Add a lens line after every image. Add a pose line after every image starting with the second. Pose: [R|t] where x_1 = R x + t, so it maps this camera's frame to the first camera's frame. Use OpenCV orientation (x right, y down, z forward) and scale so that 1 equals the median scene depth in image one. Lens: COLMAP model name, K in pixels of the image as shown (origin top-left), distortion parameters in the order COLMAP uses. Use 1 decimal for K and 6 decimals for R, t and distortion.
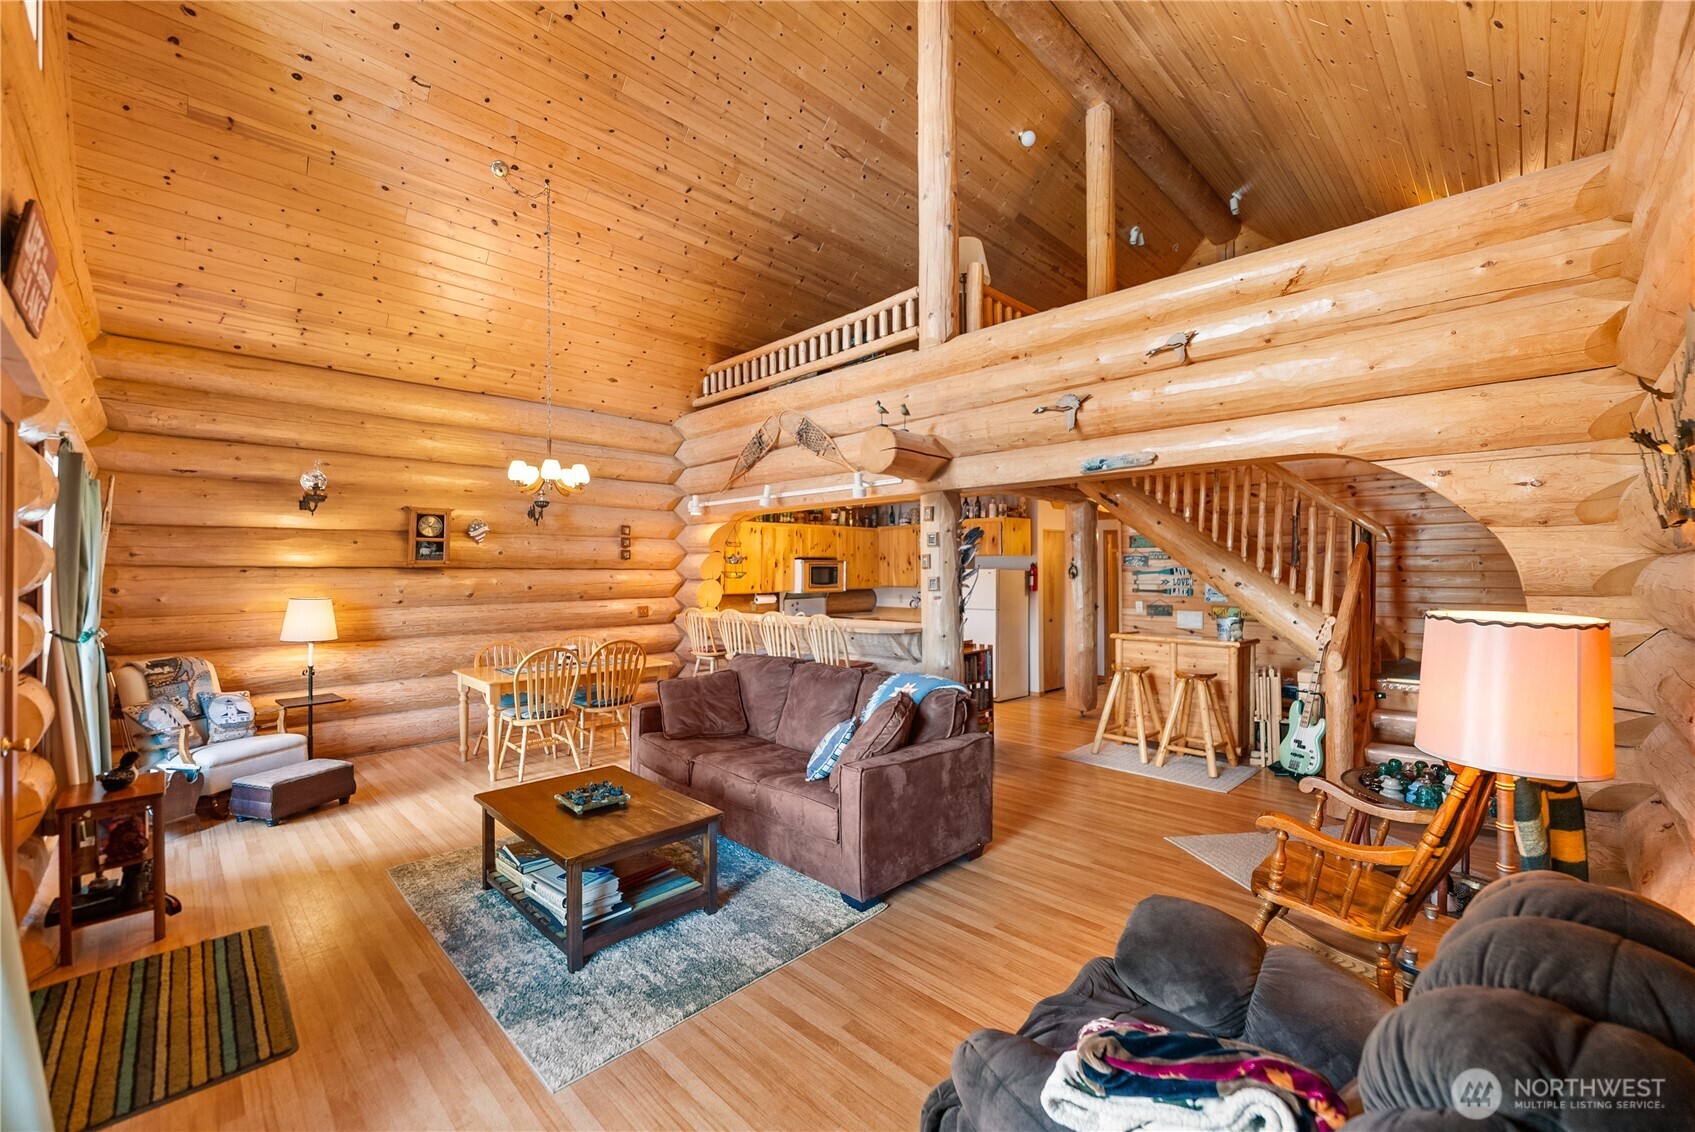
lens RADIAL K [[687.3, 0, 849.2], [0, 687.3, 567.0], [0, 0, 1]] dist [0.000264, 0.000215]
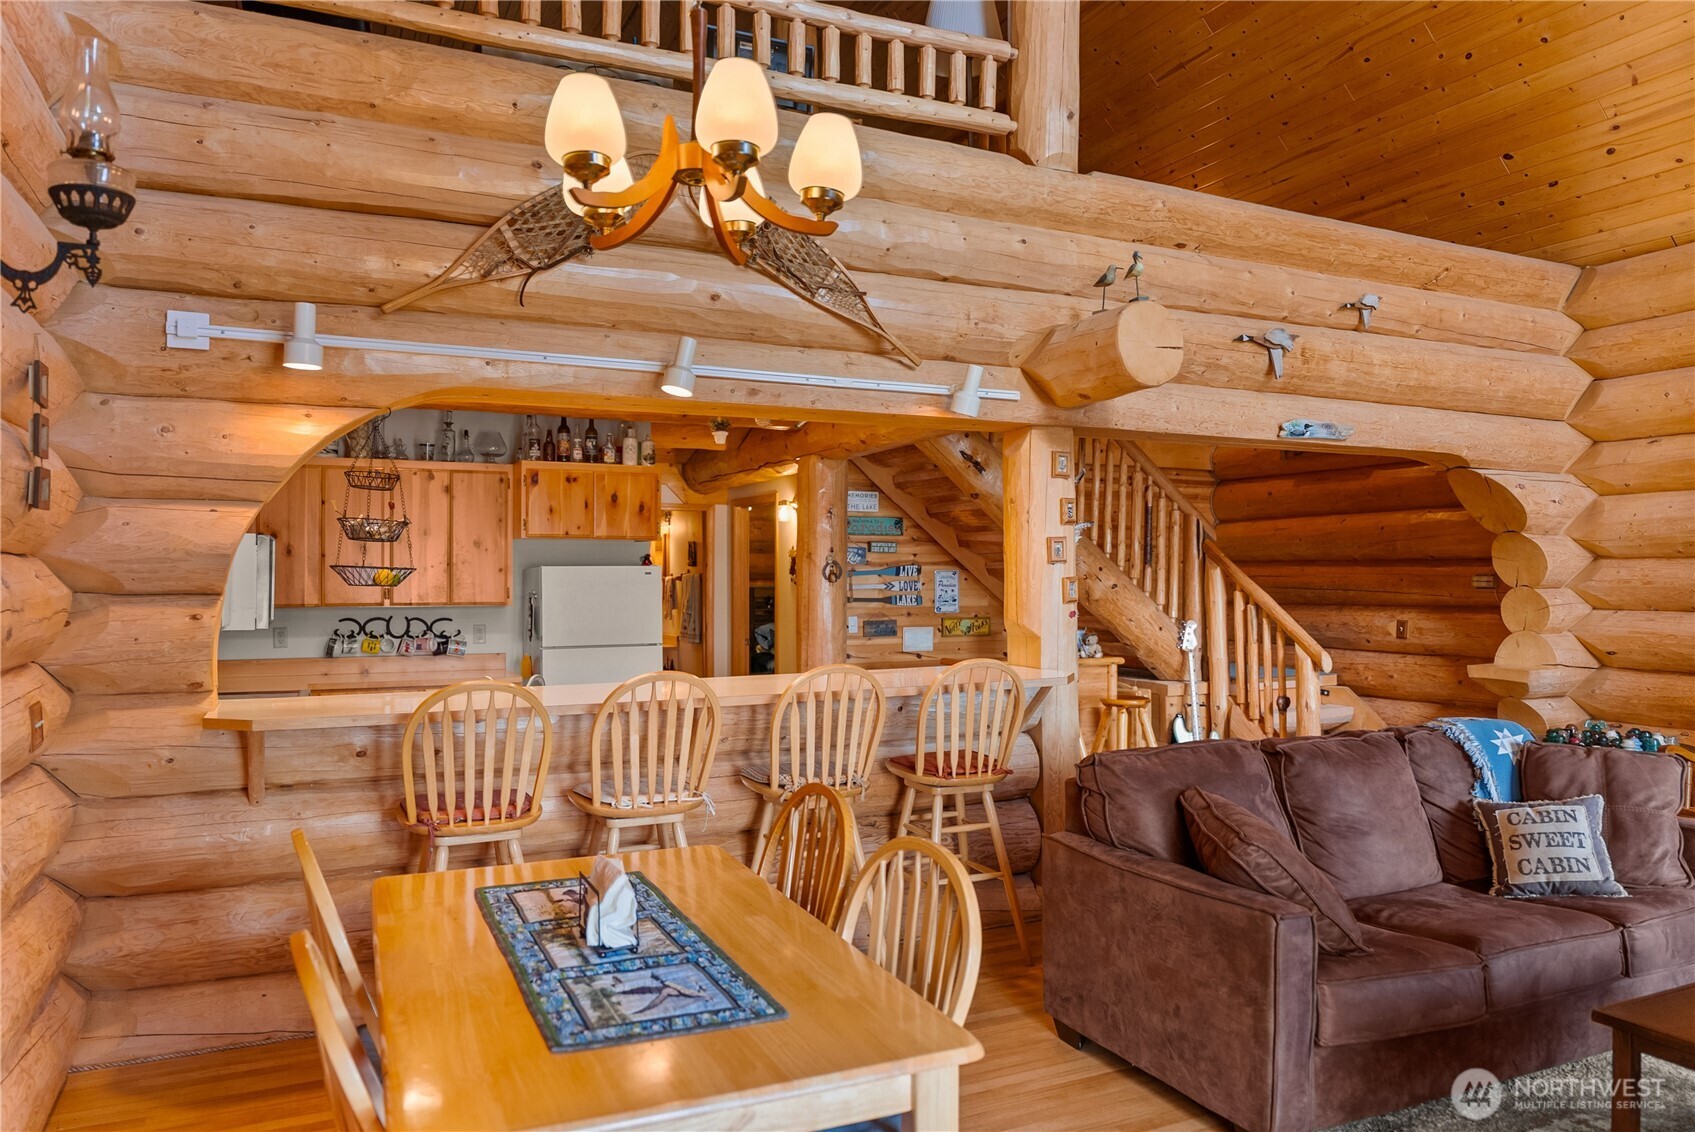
lens RADIAL K [[1152.5, 0, 843.0], [0, 1152.5, 564.1], [0, 0, 1]] dist [-0.001246, -0.009879]
pose [[0.336114, 0.010209, 0.941766, -0.639459], [-0.006548, 0.999942, -0.008502, 0.009687], [-0.941798, -0.003309, 0.336162, 0.656125]]
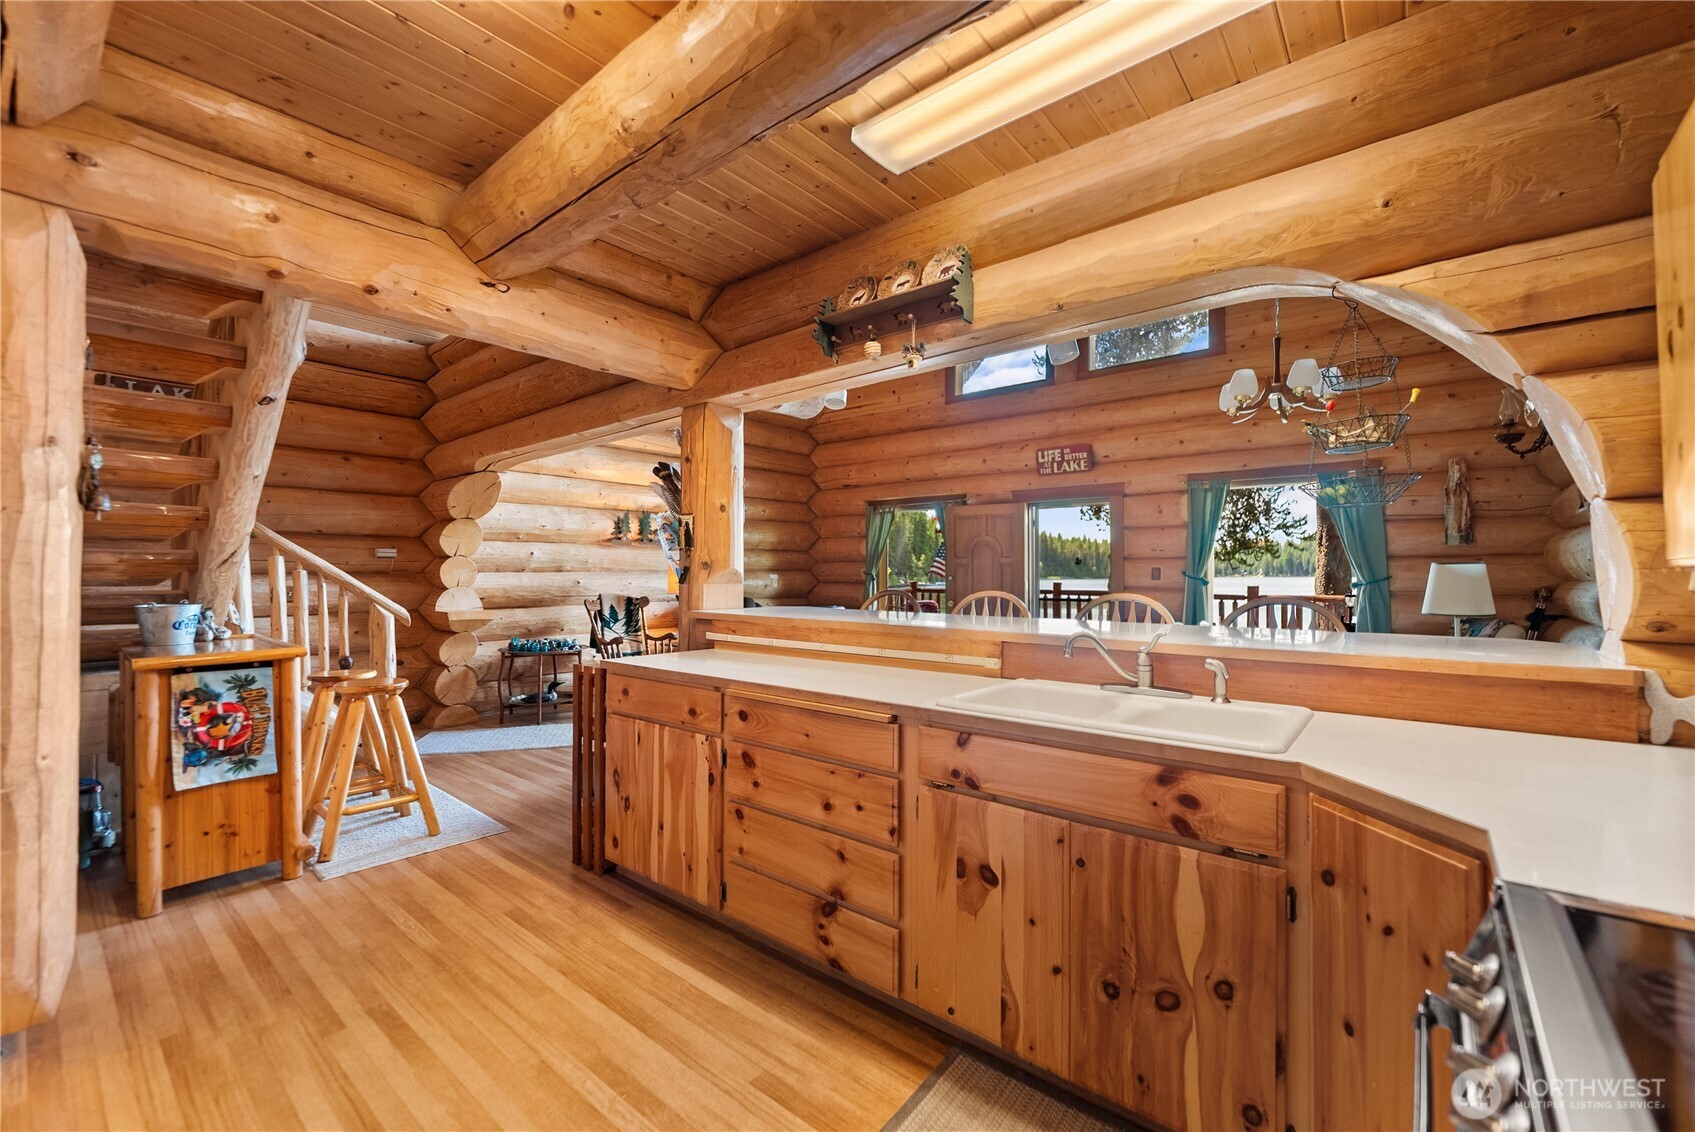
lens RADIAL K [[687.3, 0, 849.2], [0, 687.3, 567.0], [0, 0, 1]] dist [0.000264, 0.000215]
pose [[-0.995335, 0.003286, -0.096428, 0.051984], [0.004945, 0.999844, -0.016971, 0.045857], [0.096357, -0.017369, -0.995195, 1.321869]]
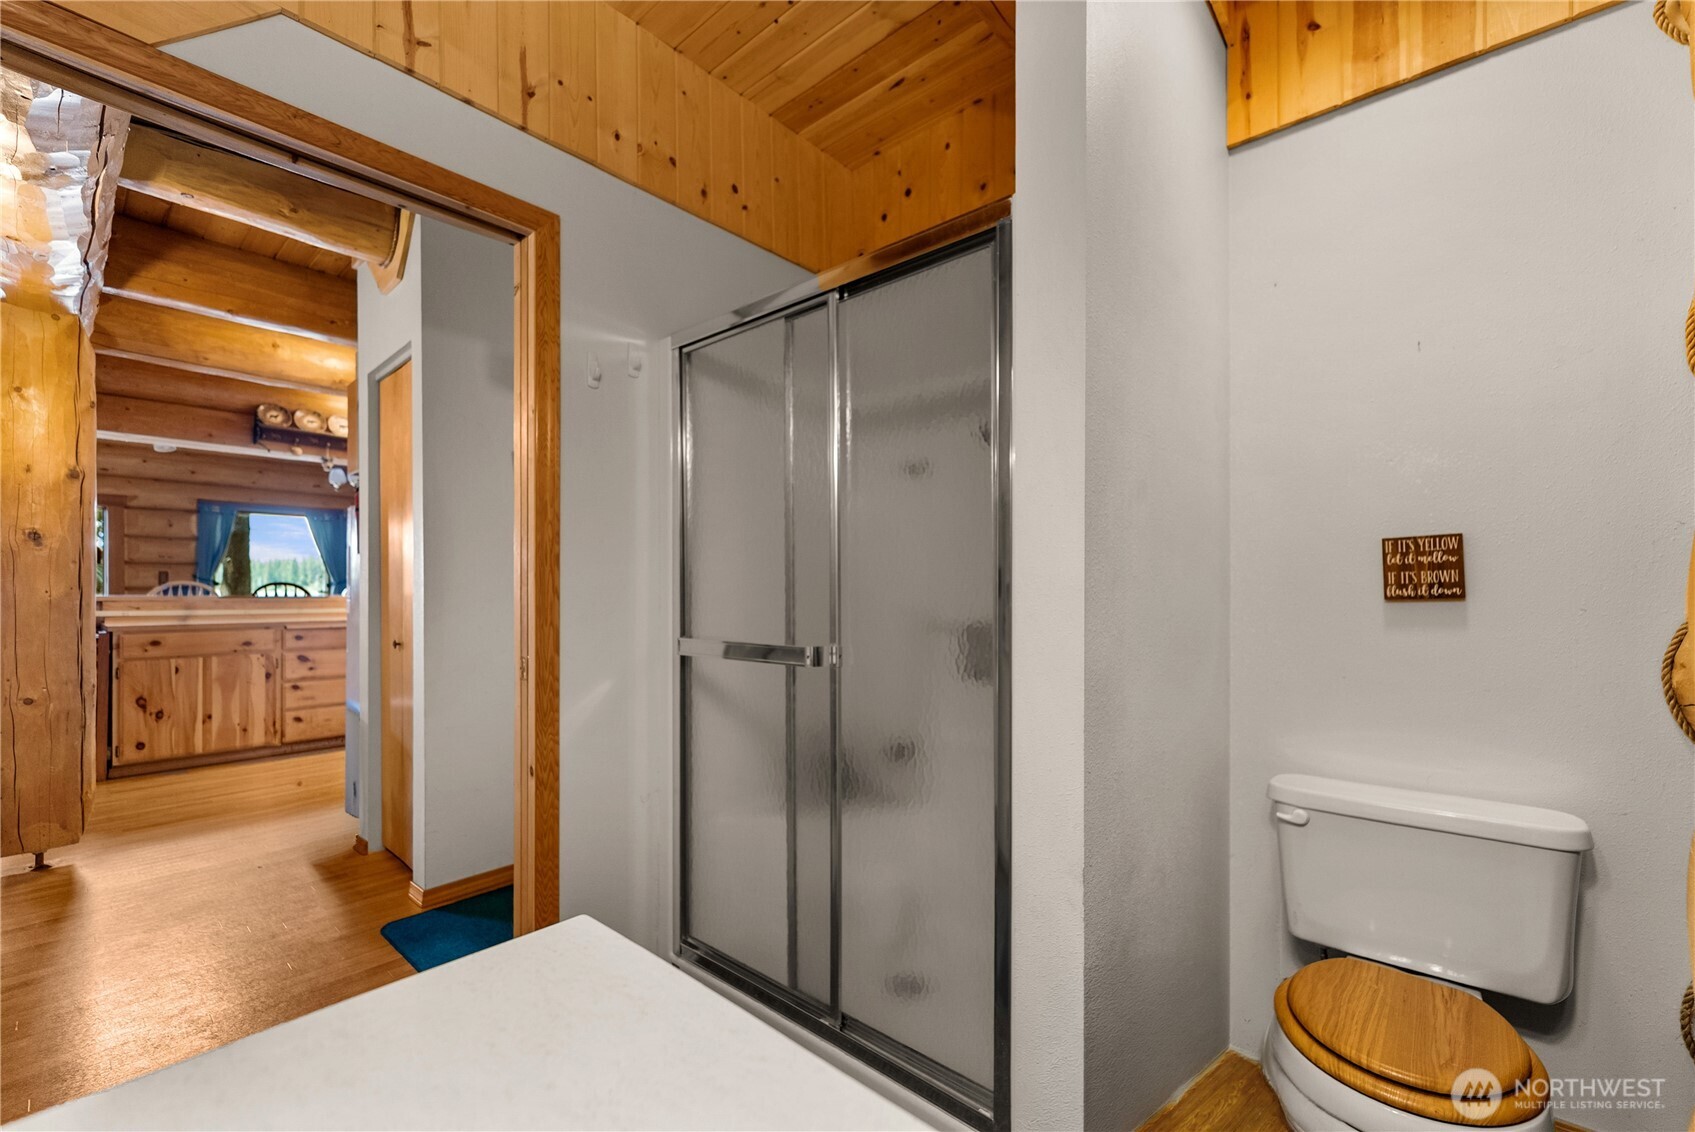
lens RADIAL K [[702.2, 0, 841.8], [0, 702.2, 582.3], [0, 0, 1]] dist [0.010130, 0.000063]
pose [[0.050183, -0.004168, -0.998731, 0.780531], [0.006878, 0.999969, -0.003828, 0.063109], [0.998716, -0.006677, 0.050211, 1.481658]]
